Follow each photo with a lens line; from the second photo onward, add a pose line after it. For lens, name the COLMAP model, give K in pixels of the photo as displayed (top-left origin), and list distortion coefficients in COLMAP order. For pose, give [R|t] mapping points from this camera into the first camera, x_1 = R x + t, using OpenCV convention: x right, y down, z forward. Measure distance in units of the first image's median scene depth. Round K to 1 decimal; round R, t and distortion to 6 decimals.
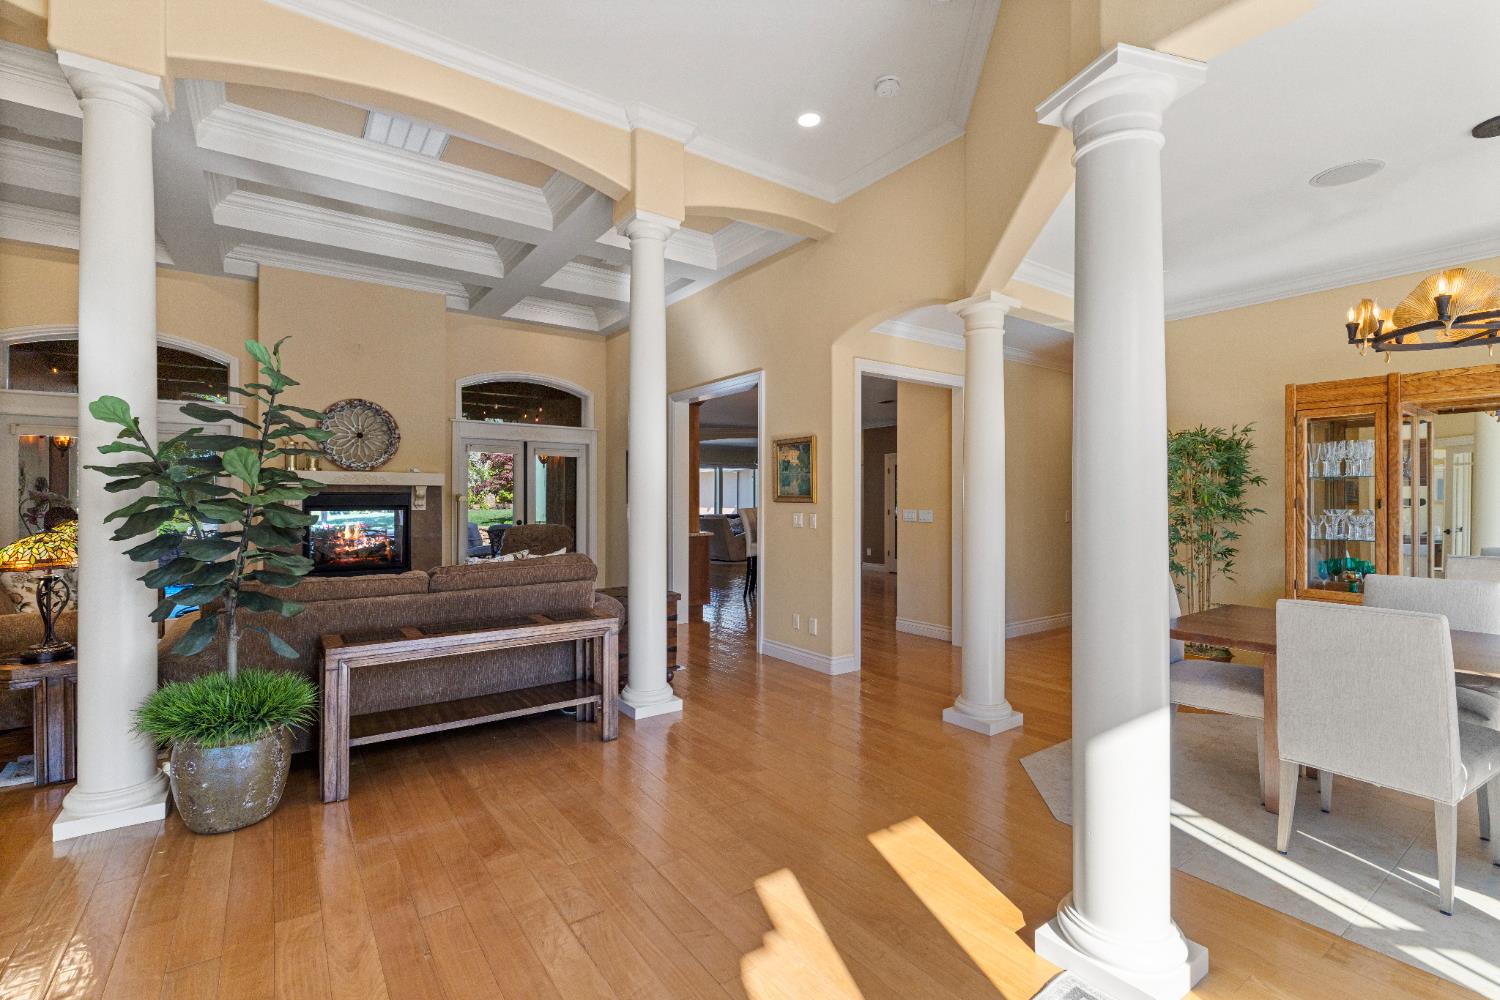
lens RADIAL K [[667.4, 0, 752.9], [0, 667.4, 496.6], [0, 0, 1]] dist [-0.000621, 0.000609]
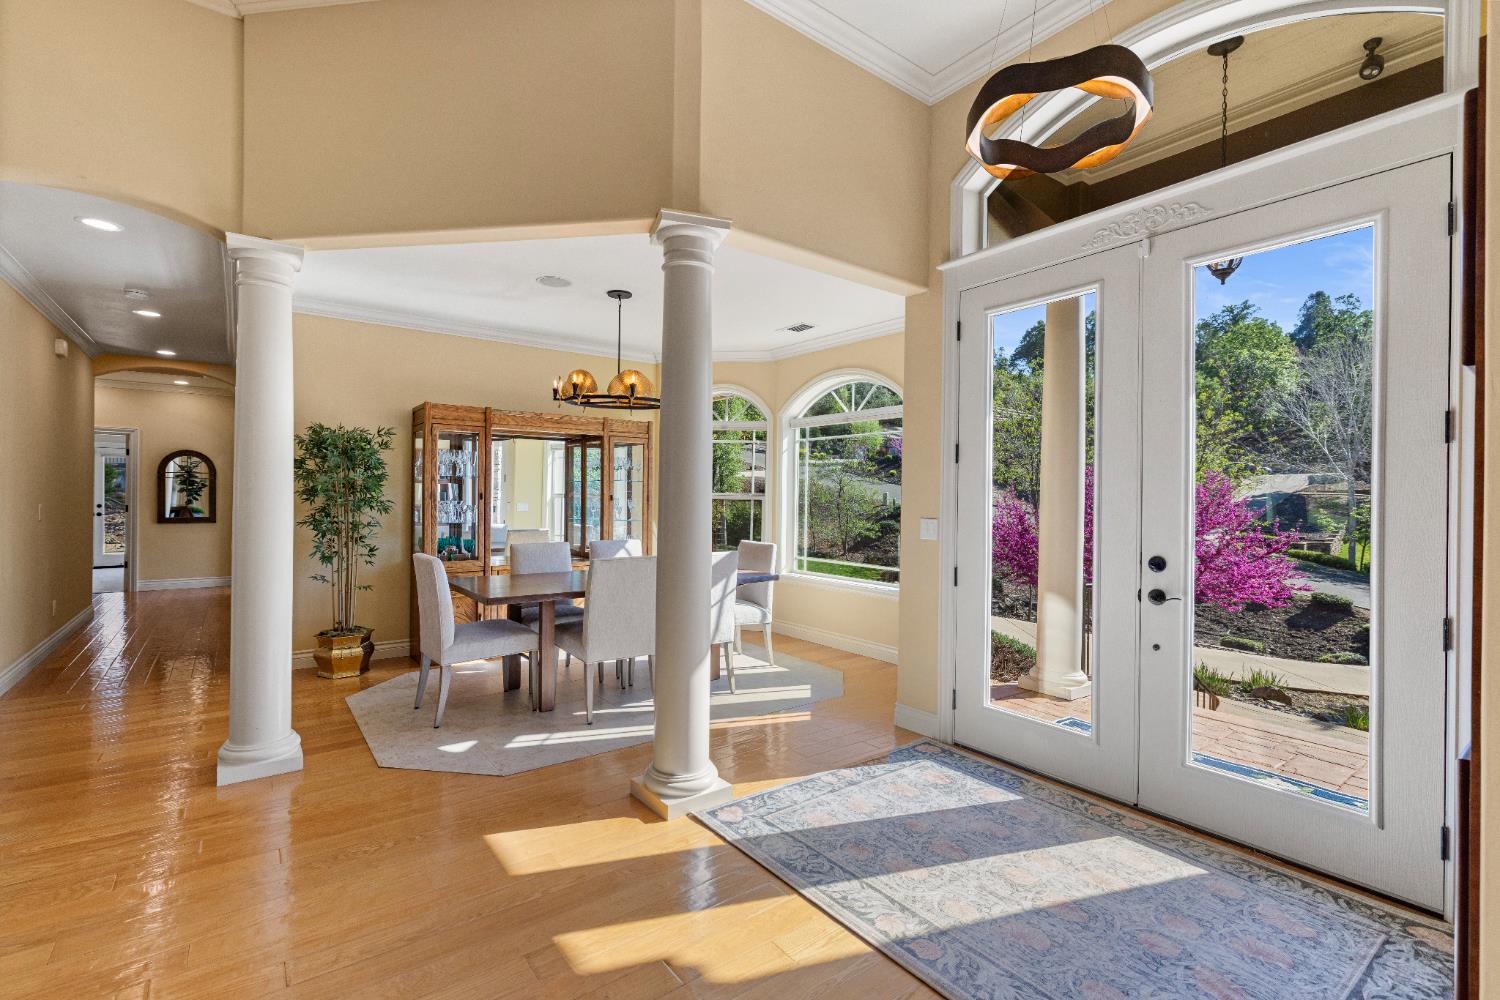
lens RADIAL K [[667.4, 0, 736.9], [0, 667.4, 496.5], [0, 0, 1]] dist [-0.000621, 0.000609]
pose [[-0.023685, -0.000568, 0.999719, -0.359656], [-0.012697, 0.999919, 0.000268, 0.002339], [-0.999639, -0.012687, -0.023690, 0.335951]]
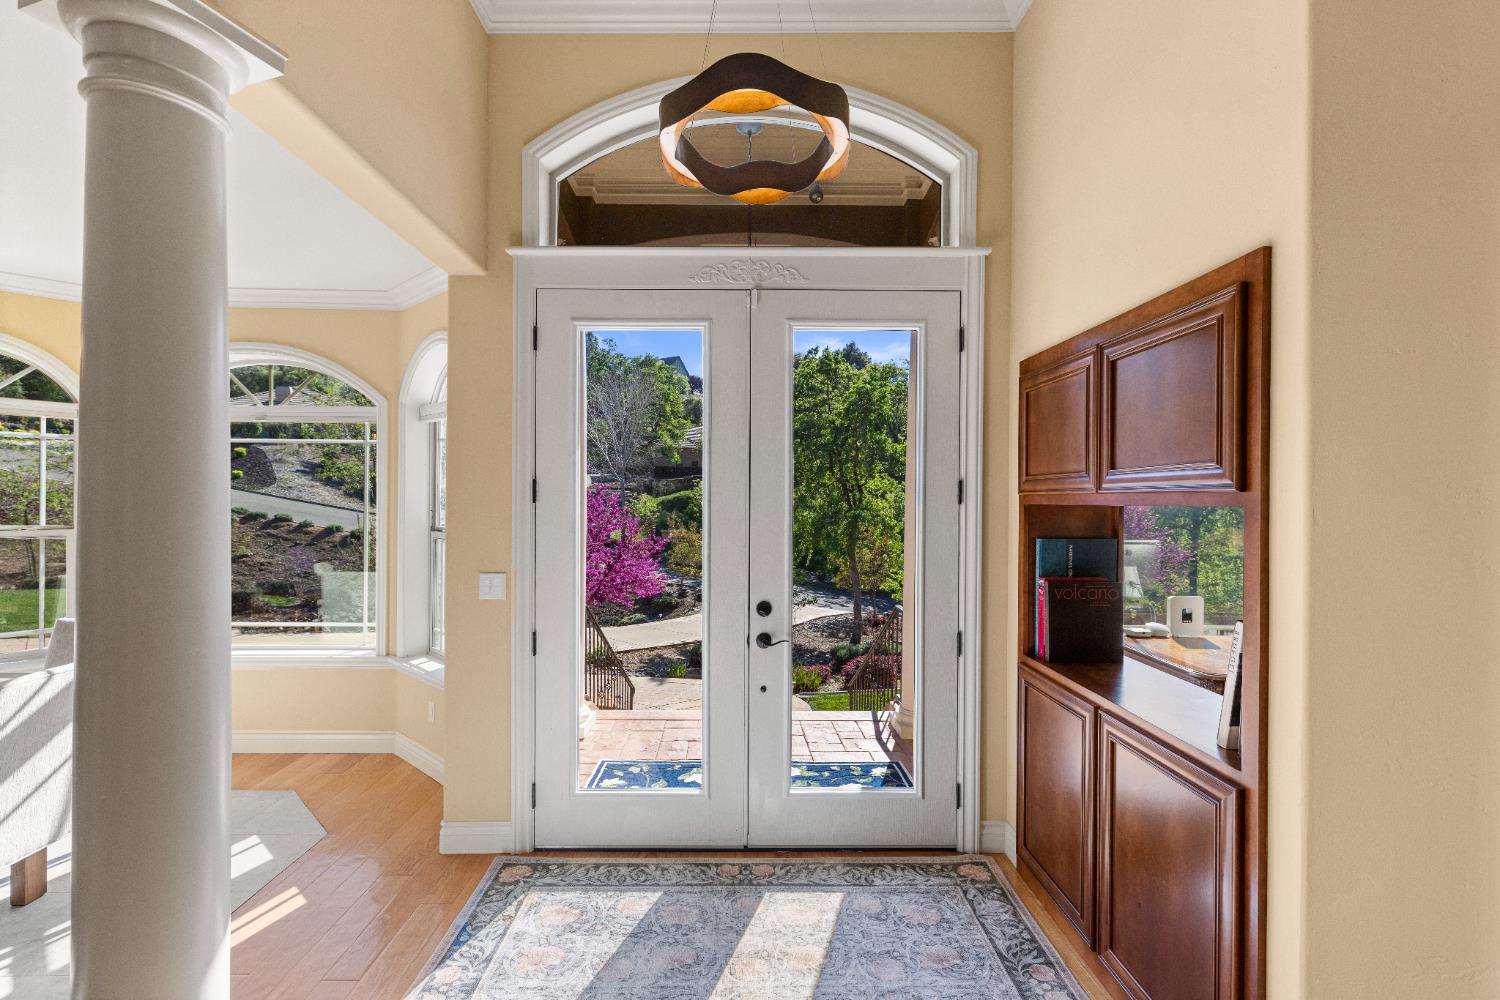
lens RADIAL K [[667.4, 0, 741.5], [0, 667.4, 501.3], [0, 0, 1]] dist [-0.000621, 0.000609]
pose [[-0.825088, -0.008640, 0.564938, -0.154560], [-0.005502, 0.999959, 0.007256, -0.036039], [-0.564977, 0.002879, -0.825101, 0.440419]]
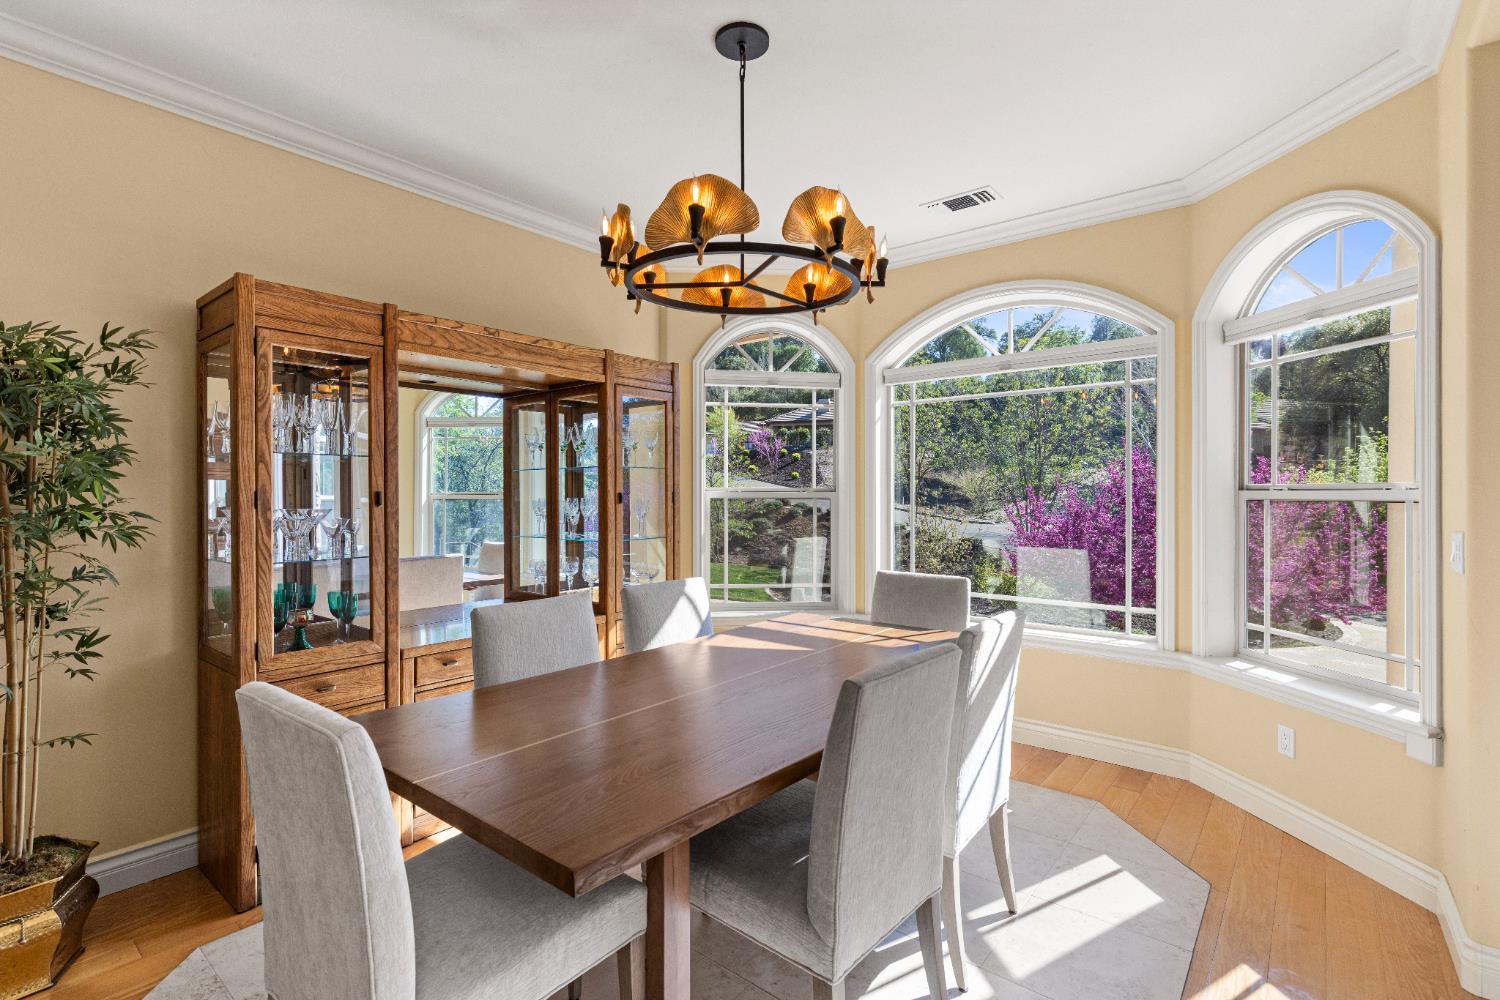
lens RADIAL K [[690.7, 0, 740.8], [0, 690.7, 492.2], [0, 0, 1]] dist [0.000481, 0.000370]
pose [[-0.263246, 0.004589, 0.964718, 0.093130], [0.001784, 0.999989, -0.004270, 0.004703], [-0.964727, 0.000597, -0.263251, 0.561345]]
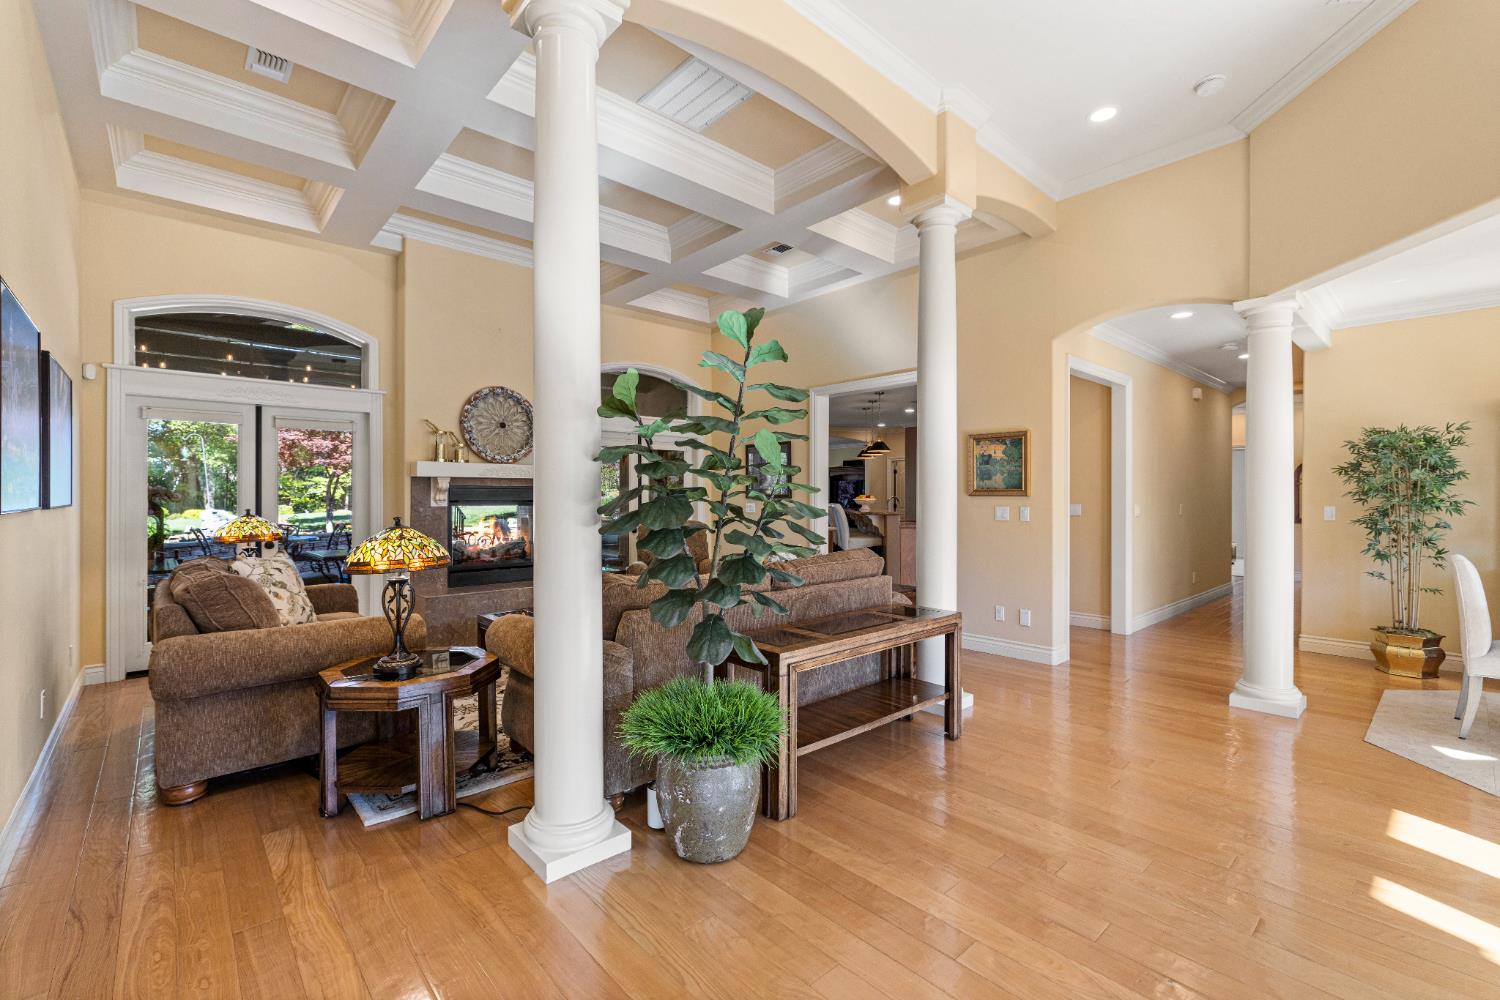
lens RADIAL K [[646.8, 0, 750.3], [0, 646.8, 496.5], [0, 0, 1]] dist [-0.003388, 0.001862]
pose [[0.993649, -0.000144, 0.112527, -0.428152], [-0.000235, 0.999994, 0.003355, 0.006262], [-0.112527, -0.003360, 0.993643, 0.068729]]
